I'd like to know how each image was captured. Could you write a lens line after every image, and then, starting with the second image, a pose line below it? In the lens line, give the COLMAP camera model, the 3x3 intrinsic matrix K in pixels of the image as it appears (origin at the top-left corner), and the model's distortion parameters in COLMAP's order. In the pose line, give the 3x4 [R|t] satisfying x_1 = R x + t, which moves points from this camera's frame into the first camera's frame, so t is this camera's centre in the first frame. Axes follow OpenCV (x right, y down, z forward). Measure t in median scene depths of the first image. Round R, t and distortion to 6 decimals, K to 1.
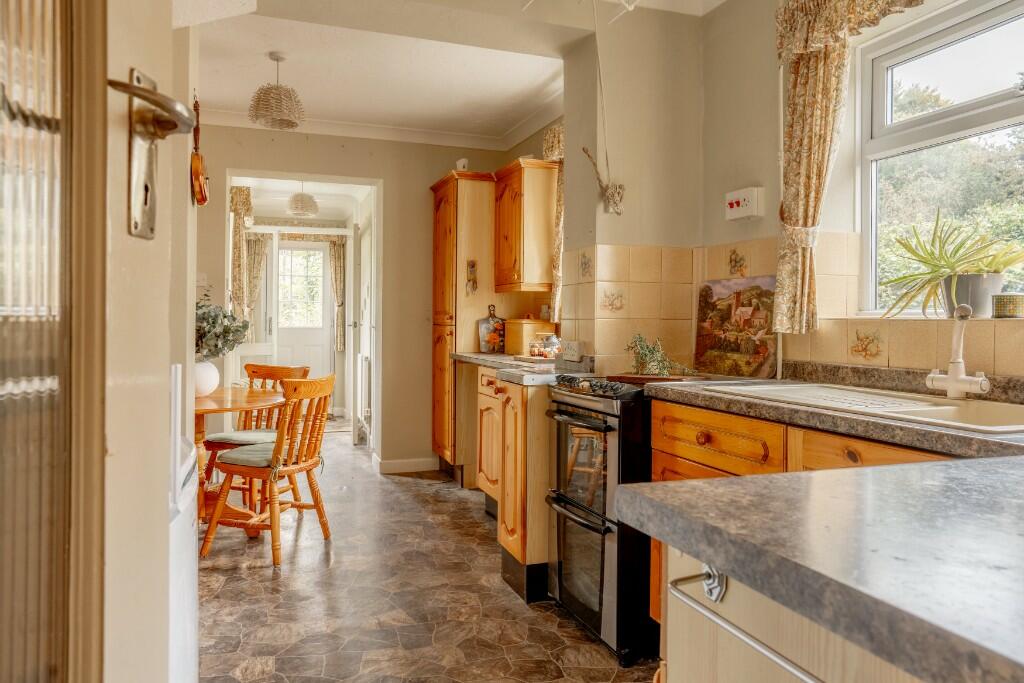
lens RADIAL K [[694.3, 0, 512.0], [0, 694.3, 341.5], [0, 0, 1]] dist [-0.004256, -0.002388]
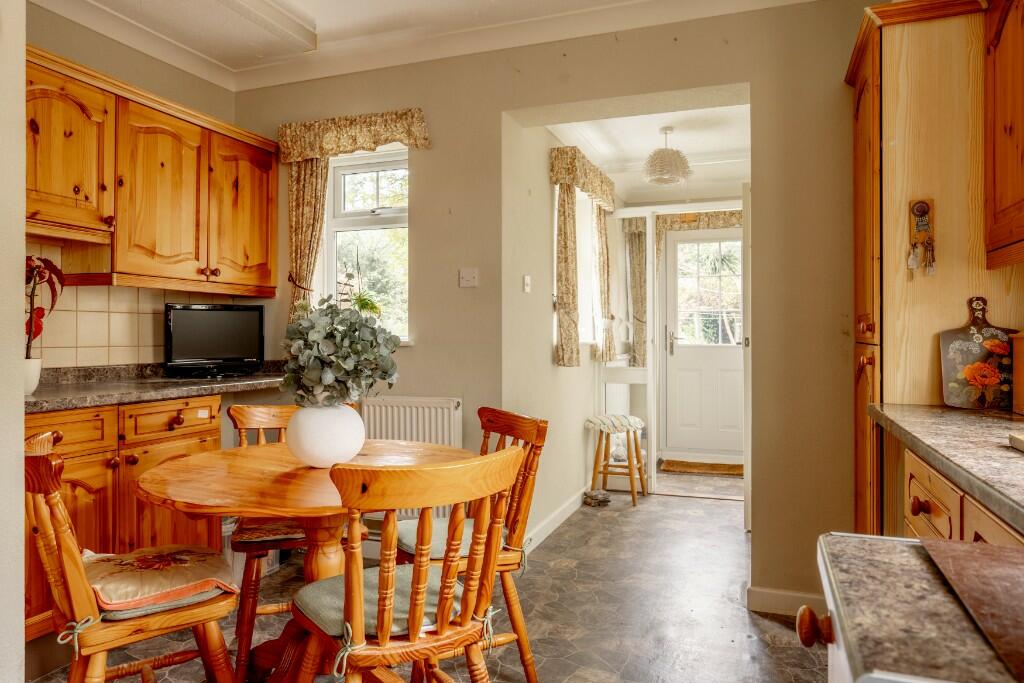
lens RADIAL K [[694.3, 0, 512.0], [0, 694.3, 341.5], [0, 0, 1]] dist [-0.004256, -0.002388]
pose [[0.755669, 0.000318, -0.654954, 0.034794], [-0.016741, 0.999683, -0.018830, -0.012213], [0.654740, 0.025194, 0.755434, 0.483560]]
